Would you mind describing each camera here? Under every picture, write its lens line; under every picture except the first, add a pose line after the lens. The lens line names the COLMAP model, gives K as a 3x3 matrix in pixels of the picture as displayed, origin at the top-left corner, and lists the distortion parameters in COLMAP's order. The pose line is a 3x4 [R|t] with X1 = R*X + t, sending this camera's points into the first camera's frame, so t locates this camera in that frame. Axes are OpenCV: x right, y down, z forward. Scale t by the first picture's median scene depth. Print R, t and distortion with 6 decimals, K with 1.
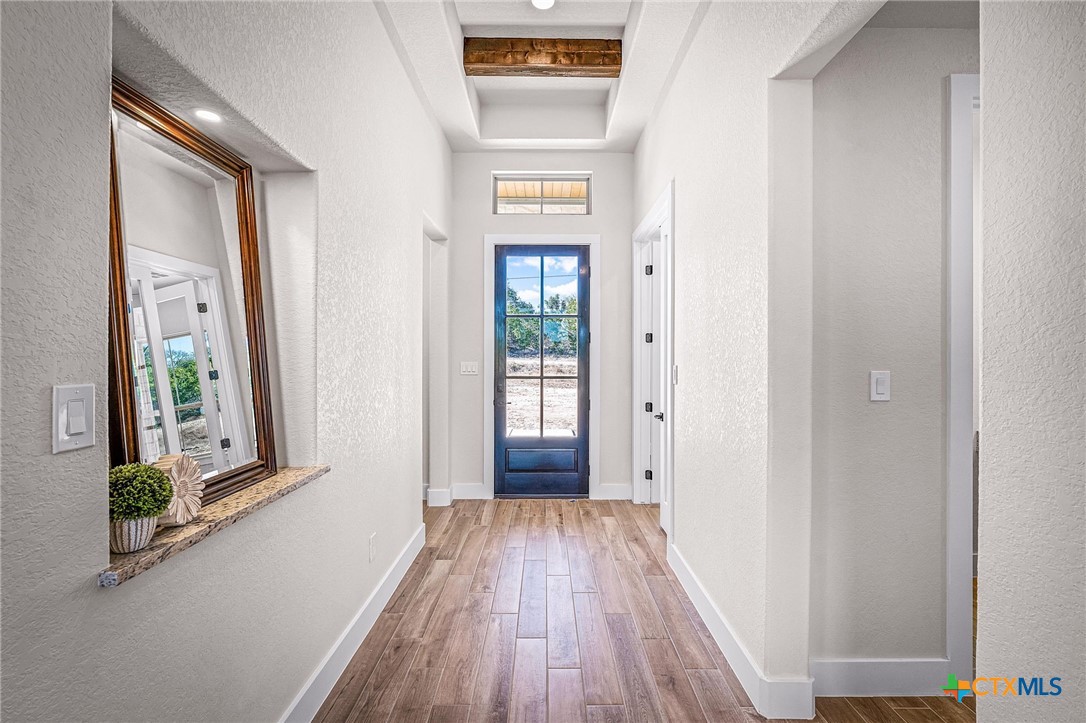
lens RADIAL K [[478.6, 0, 543.2], [0, 478.6, 358.9], [0, 0, 1]] dist [-0.000528, -0.000011]
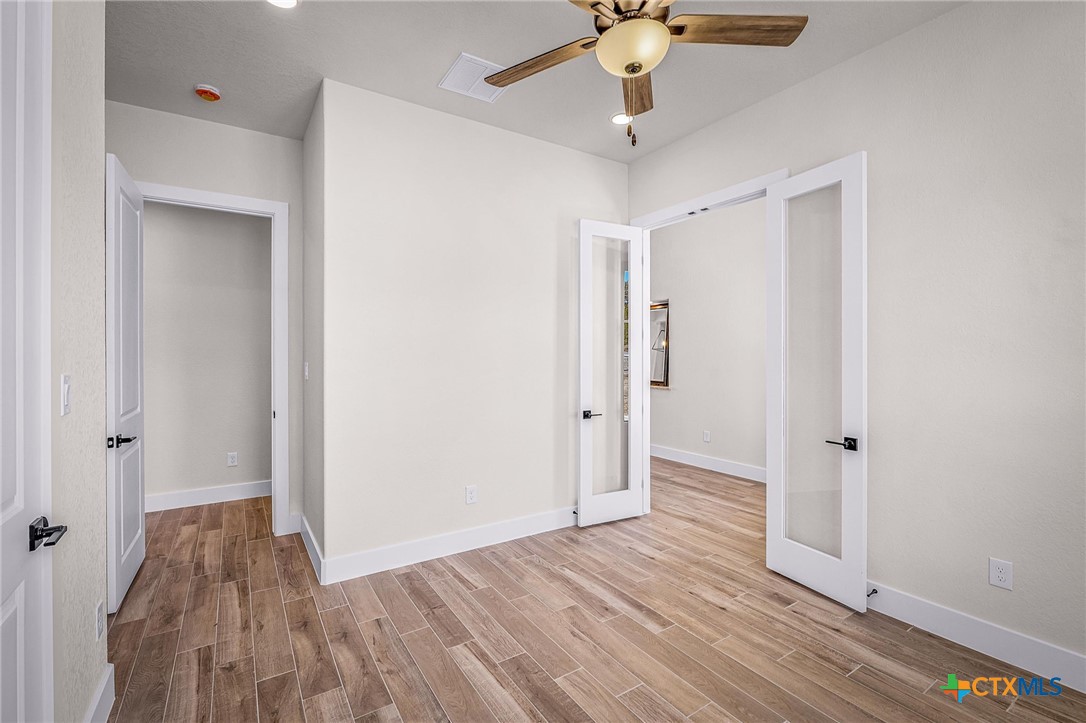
lens RADIAL K [[478.6, 0, 543.0], [0, 478.6, 359.3], [0, 0, 1]] dist [-0.000528, -0.000011]
pose [[-0.841015, -0.000751, -0.541011, 1.123300], [-0.006294, 0.999945, 0.008395, 0.000511], [0.540974, 0.010465, -0.840974, 1.804342]]
